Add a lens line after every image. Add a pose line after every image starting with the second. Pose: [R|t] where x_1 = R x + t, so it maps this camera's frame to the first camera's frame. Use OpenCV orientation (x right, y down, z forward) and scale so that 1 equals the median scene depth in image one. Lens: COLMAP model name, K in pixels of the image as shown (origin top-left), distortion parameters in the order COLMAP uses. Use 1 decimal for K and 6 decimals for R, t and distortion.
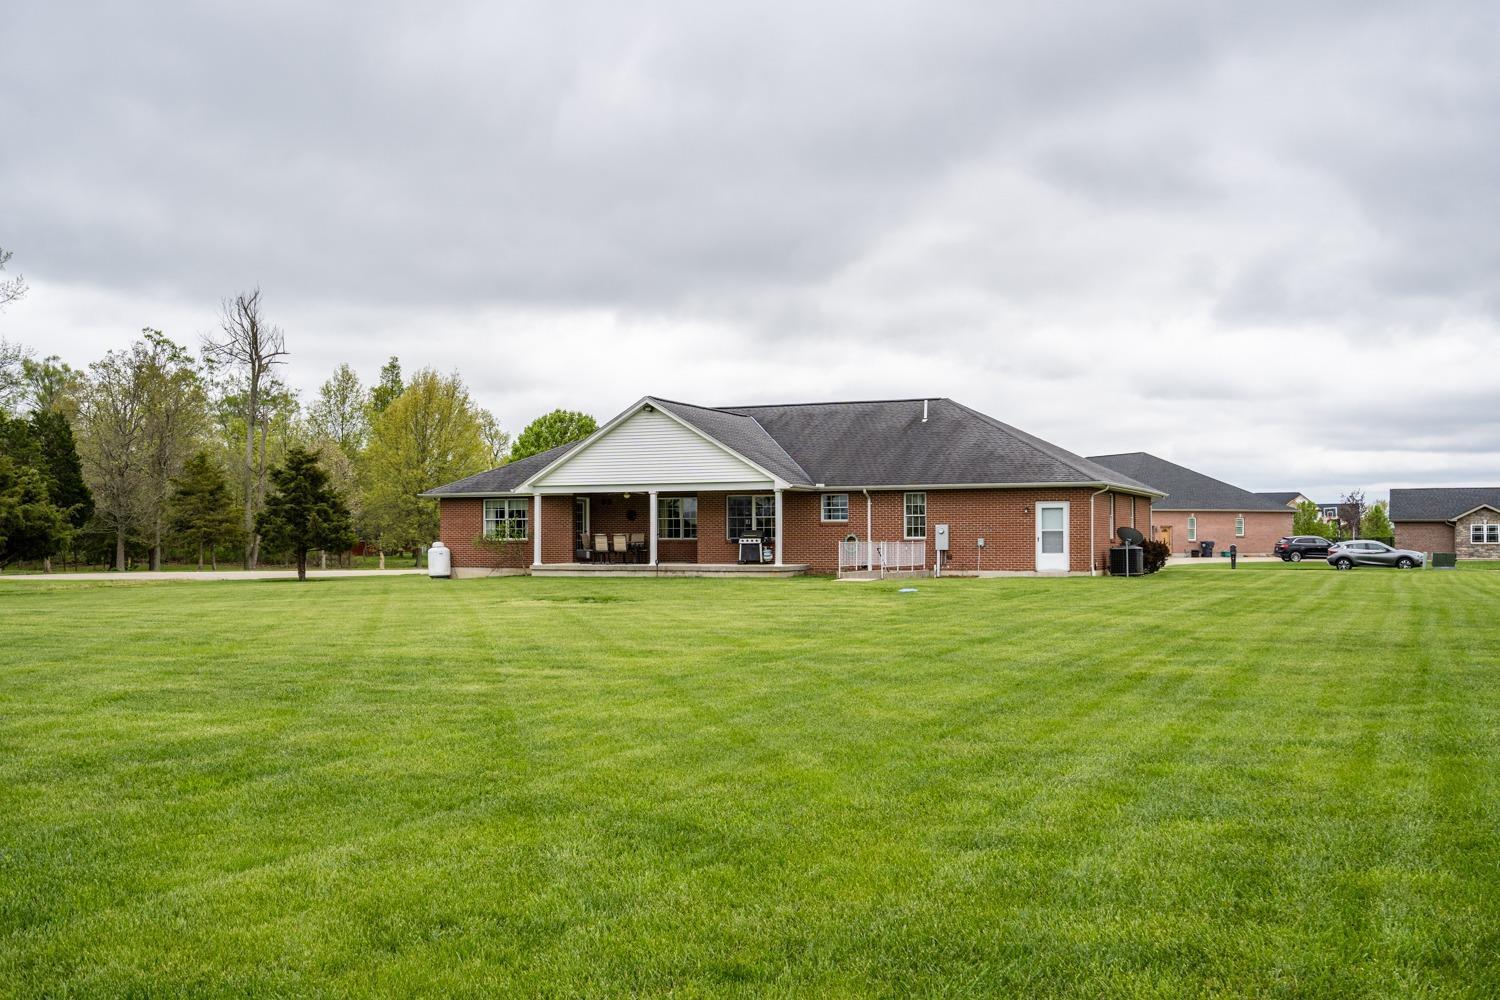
lens RADIAL K [[1453.2, 0, 750.0], [0, 1453.2, 500.0], [0, 0, 1]] dist [-0.002928, -0.002057]
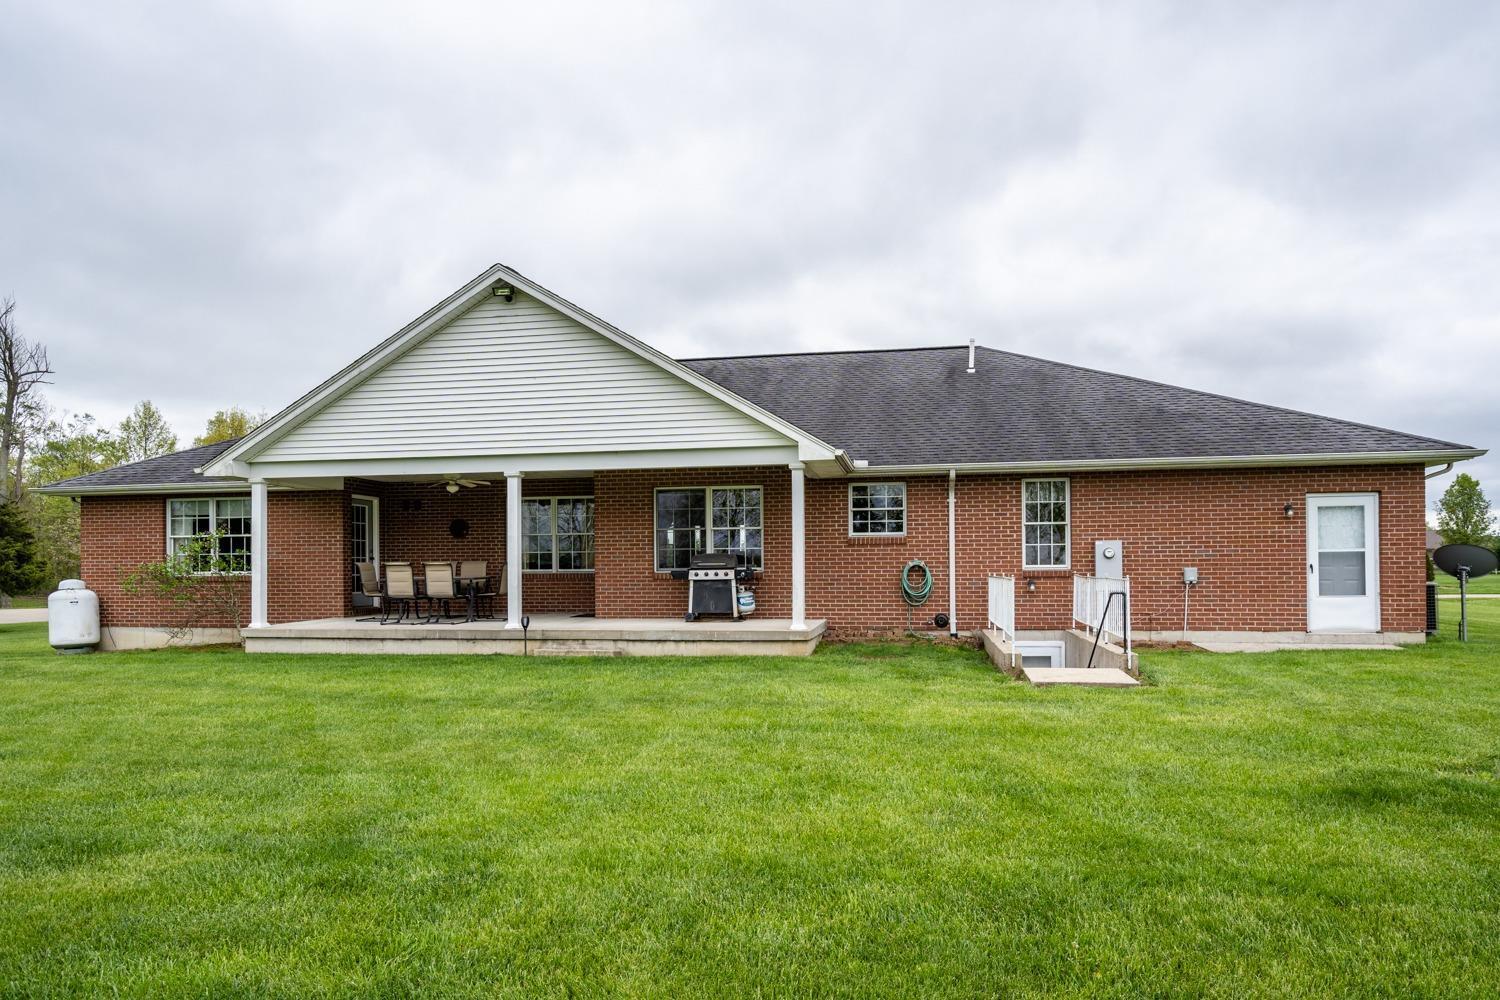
lens RADIAL K [[931.5, 0, 752.4], [0, 931.5, 558.5], [0, 0, 1]] dist [0.006625, 0.001995]
pose [[0.970176, -0.002388, 0.242389, -0.062889], [-0.001483, 0.999874, 0.015789, 0.017021], [-0.242396, -0.015677, 0.970051, 0.665831]]
